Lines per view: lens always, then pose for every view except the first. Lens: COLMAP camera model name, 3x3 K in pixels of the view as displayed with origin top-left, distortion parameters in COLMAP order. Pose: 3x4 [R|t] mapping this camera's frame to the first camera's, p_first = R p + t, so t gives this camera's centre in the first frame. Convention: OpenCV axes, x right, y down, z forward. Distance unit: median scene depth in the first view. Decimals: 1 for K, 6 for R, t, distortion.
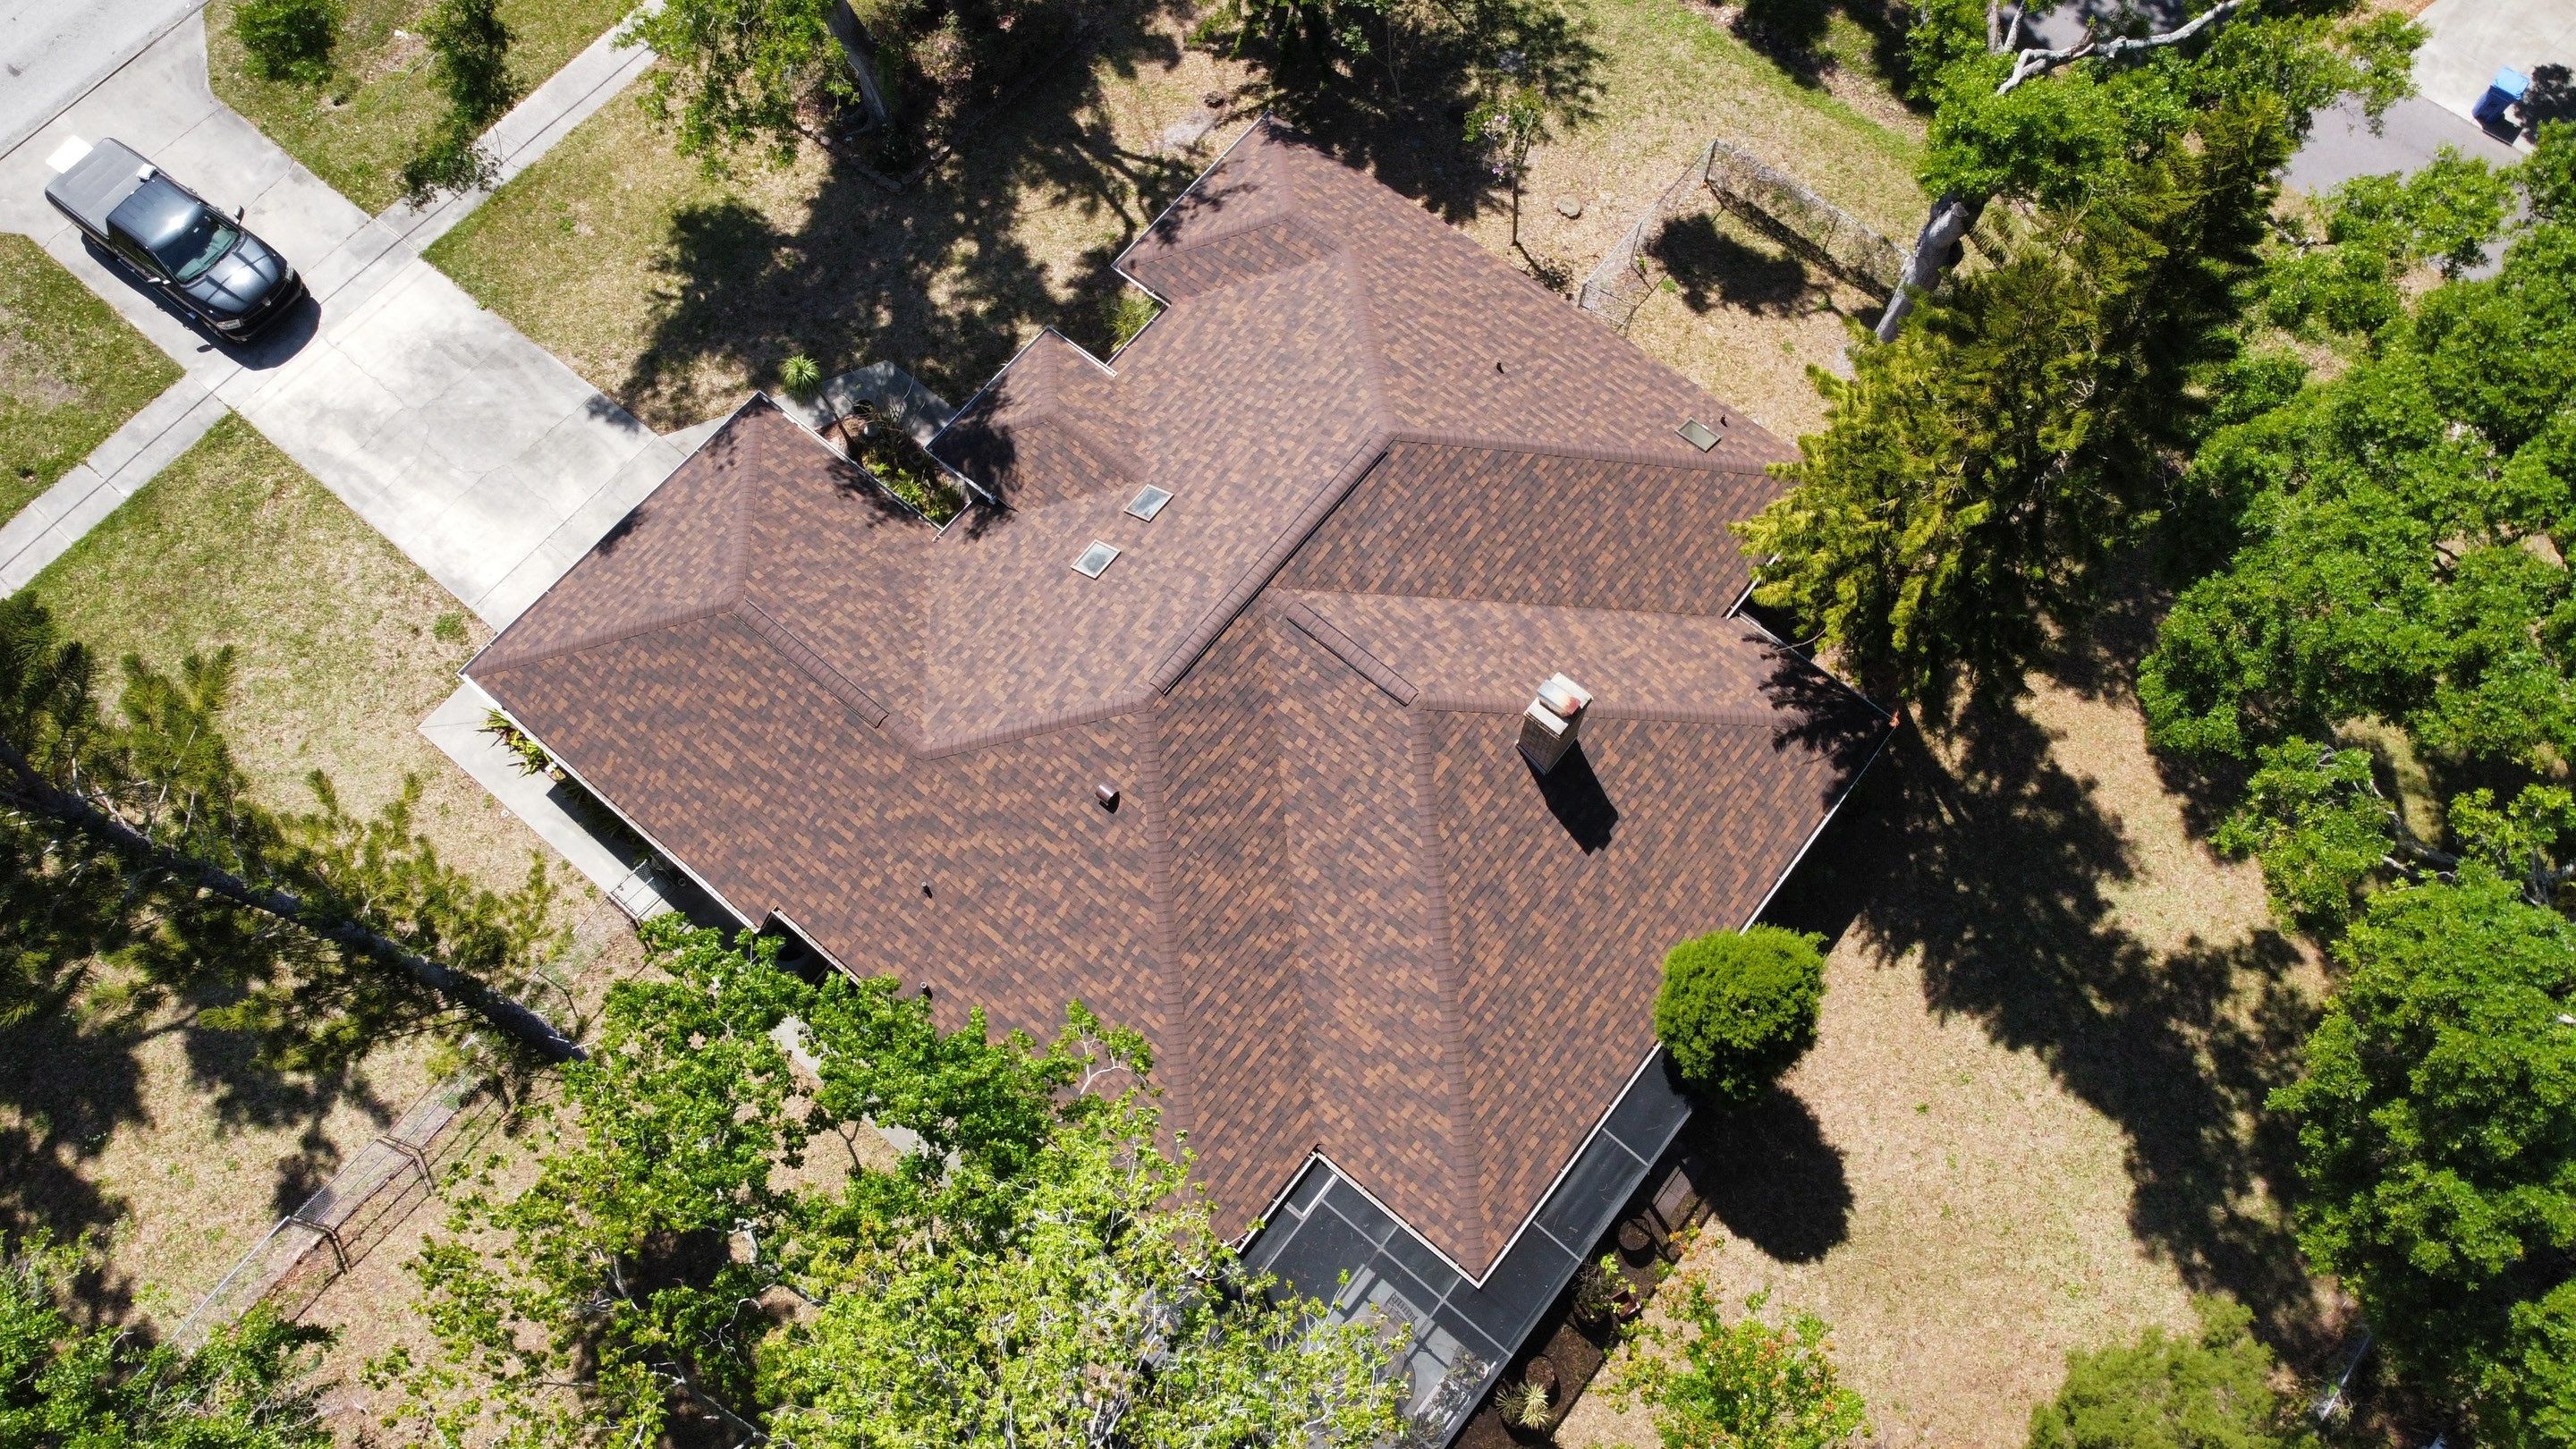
lens RADIAL K [[1949.6, 0, 1263.4], [0, 1949.6, 684.2], [0, 0, 1]] dist [-0.010791, 0.014423]
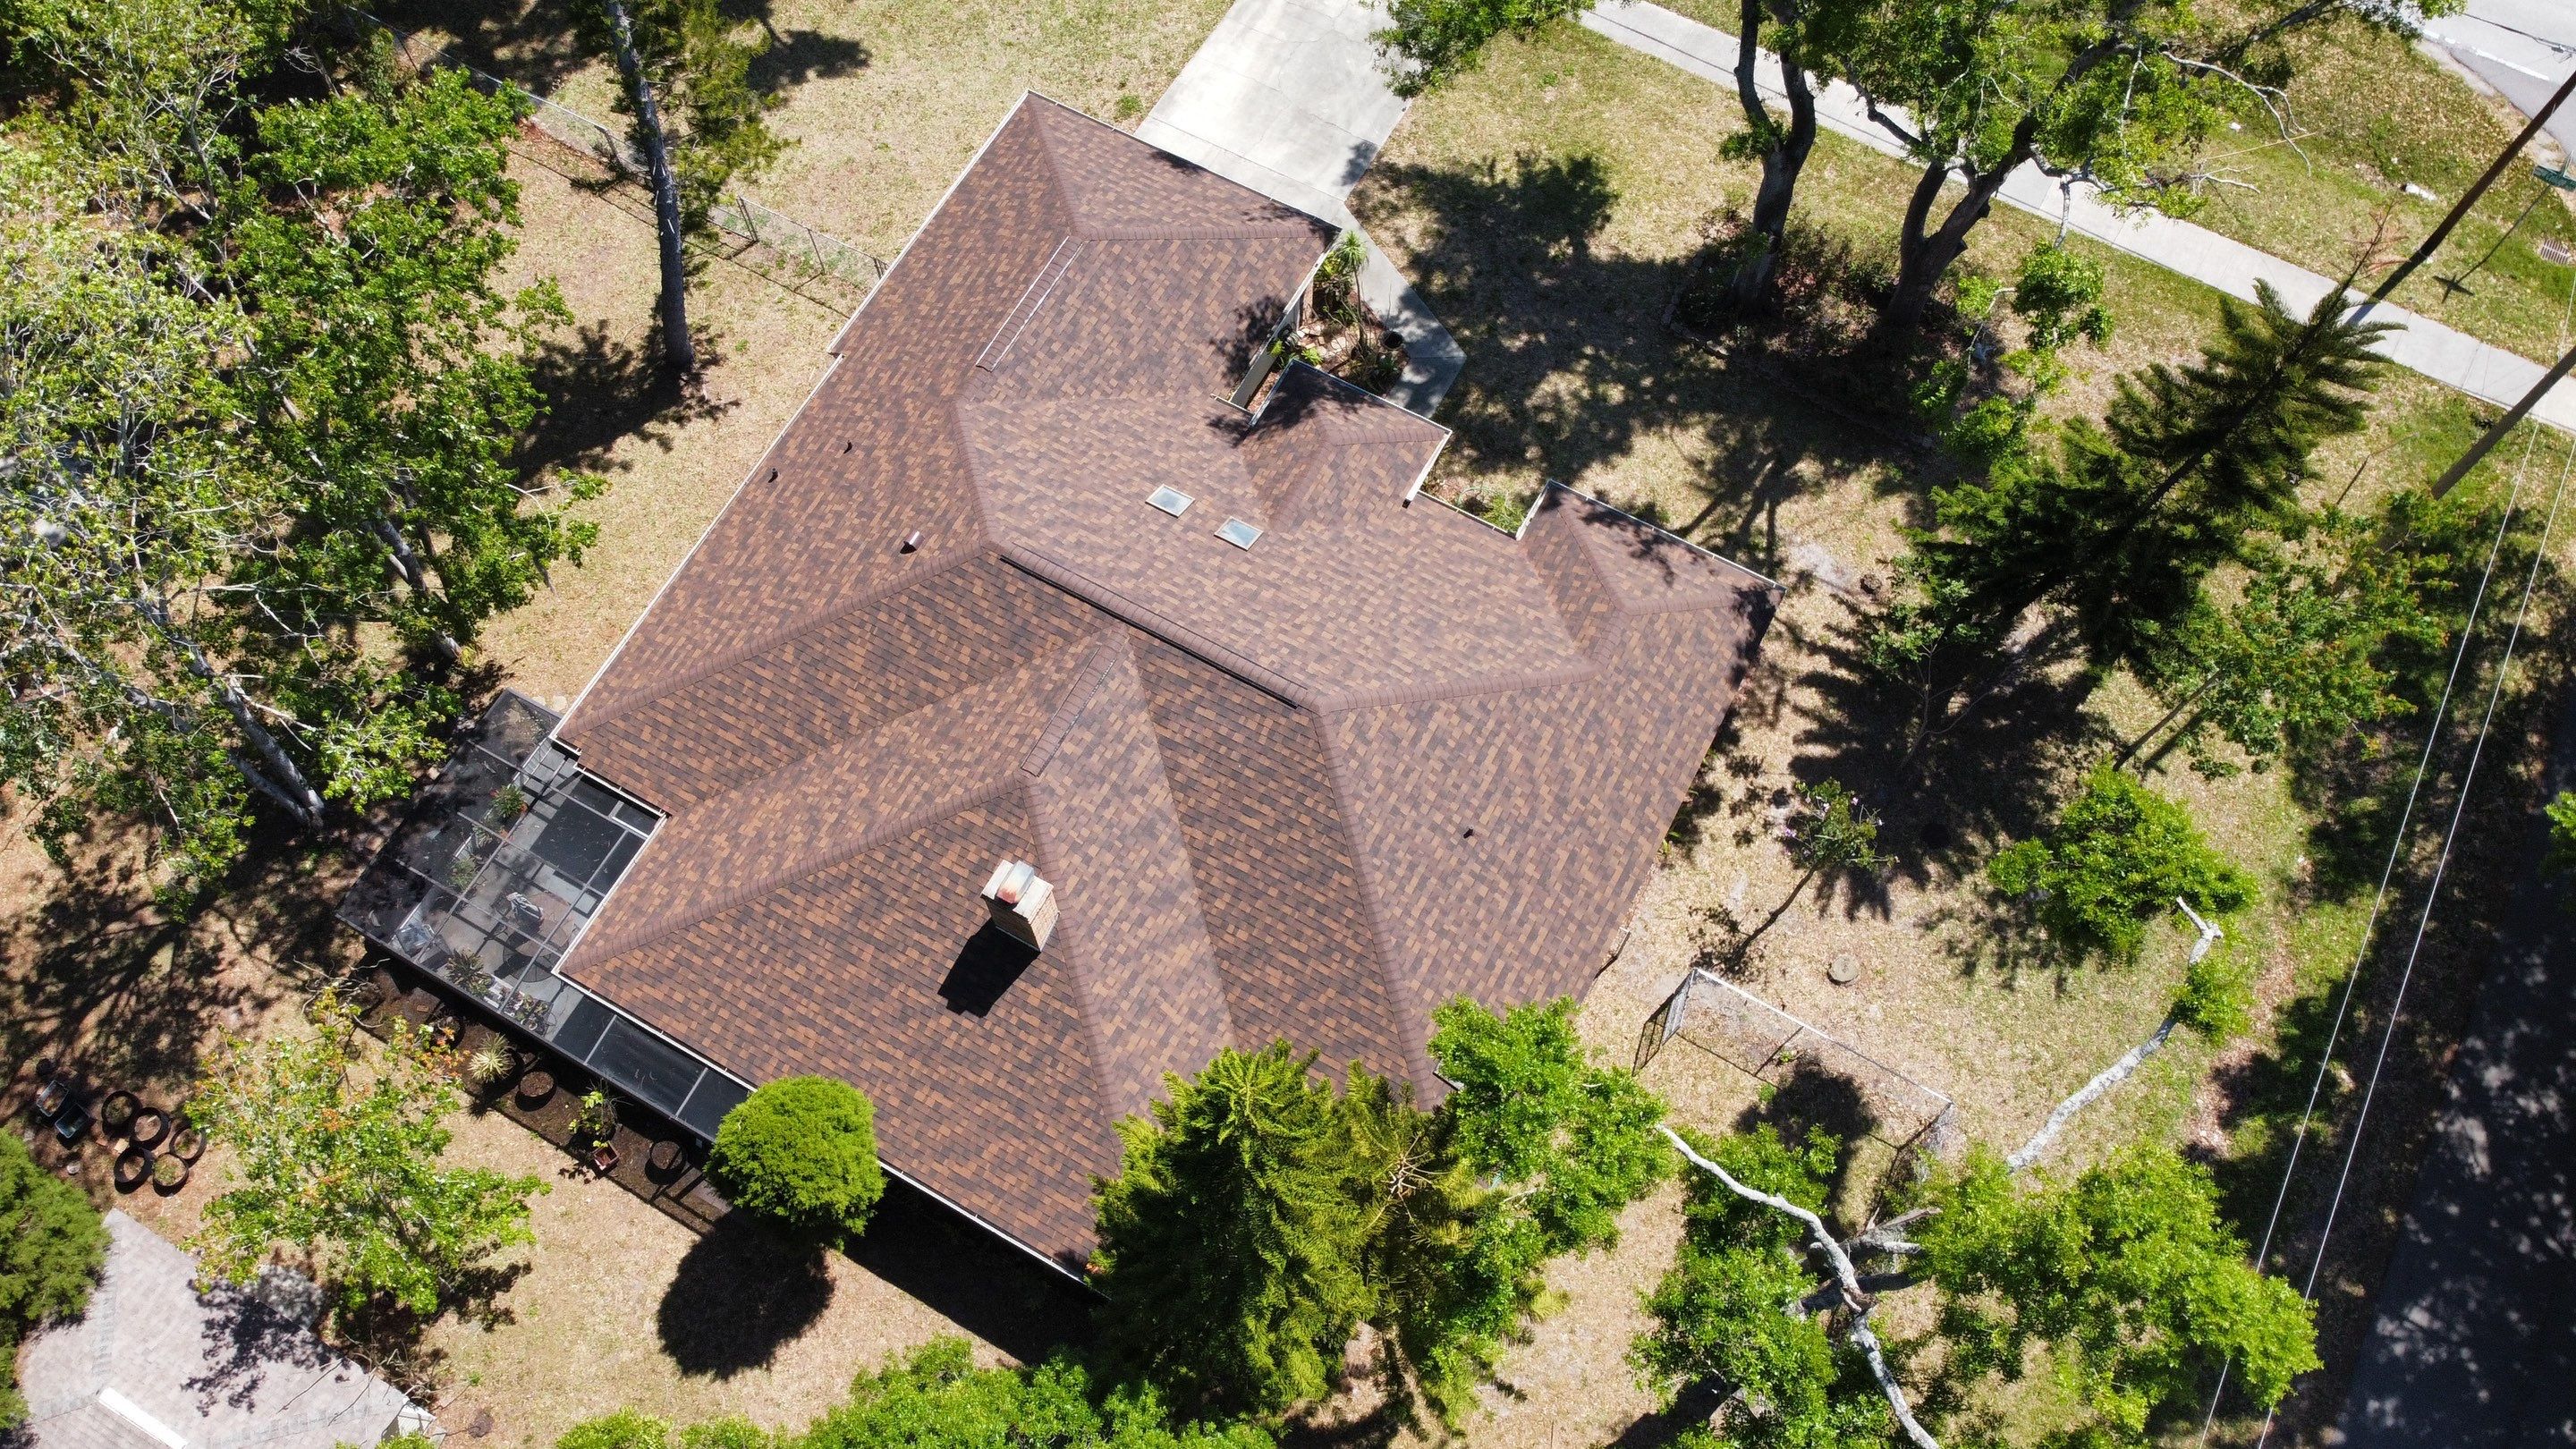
lens RADIAL K [[1949.6, 0, 1266.1], [0, 1949.6, 698.9], [0, 0, 1]] dist [-0.010791, 0.014423]
pose [[0.180633, 0.900704, -0.395099, 0.419493], [-0.901606, 0.312162, 0.299434, -0.378401], [0.393037, 0.302136, 0.868467, 0.137425]]
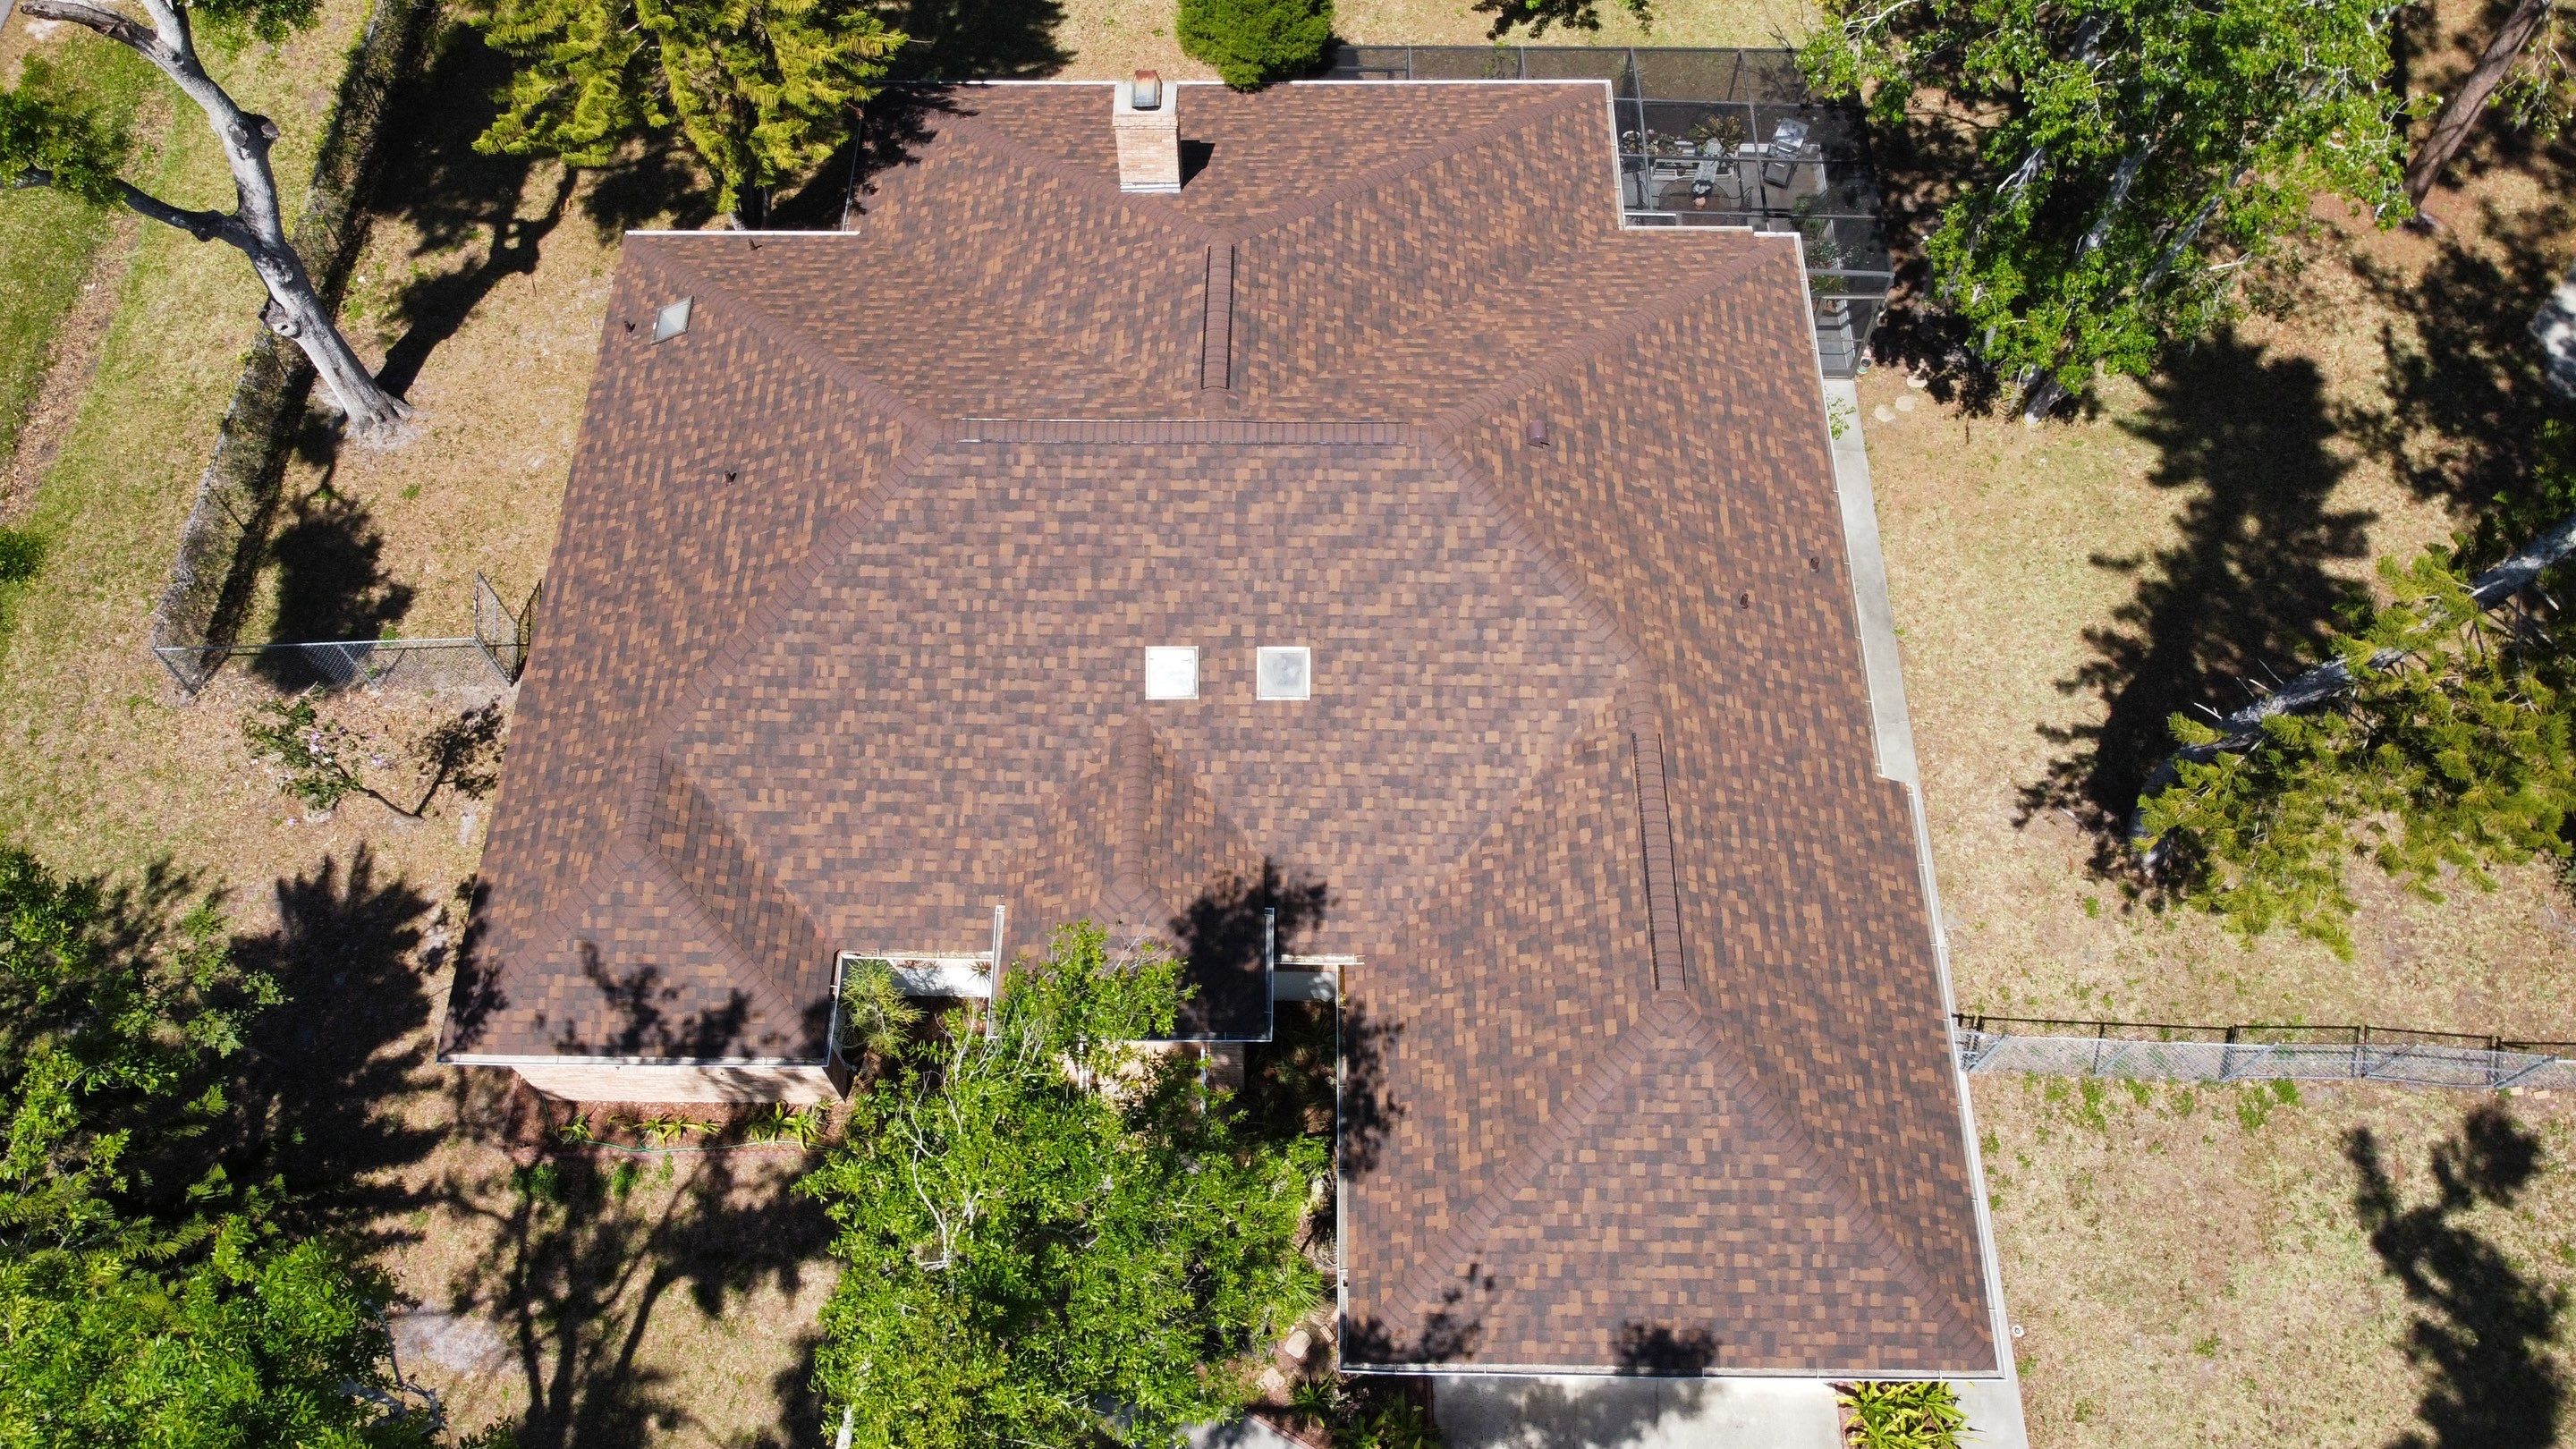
lens RADIAL K [[1979.0, 0, 1236.2], [0, 1979.0, 695.5], [0, 0, 1]] dist [-0.009390, -0.033965]
pose [[-0.617113, -0.676054, 0.402644, -0.368320], [0.729049, -0.298703, 0.615844, -0.521794], [-0.296073, 0.673593, 0.677210, 0.489316]]
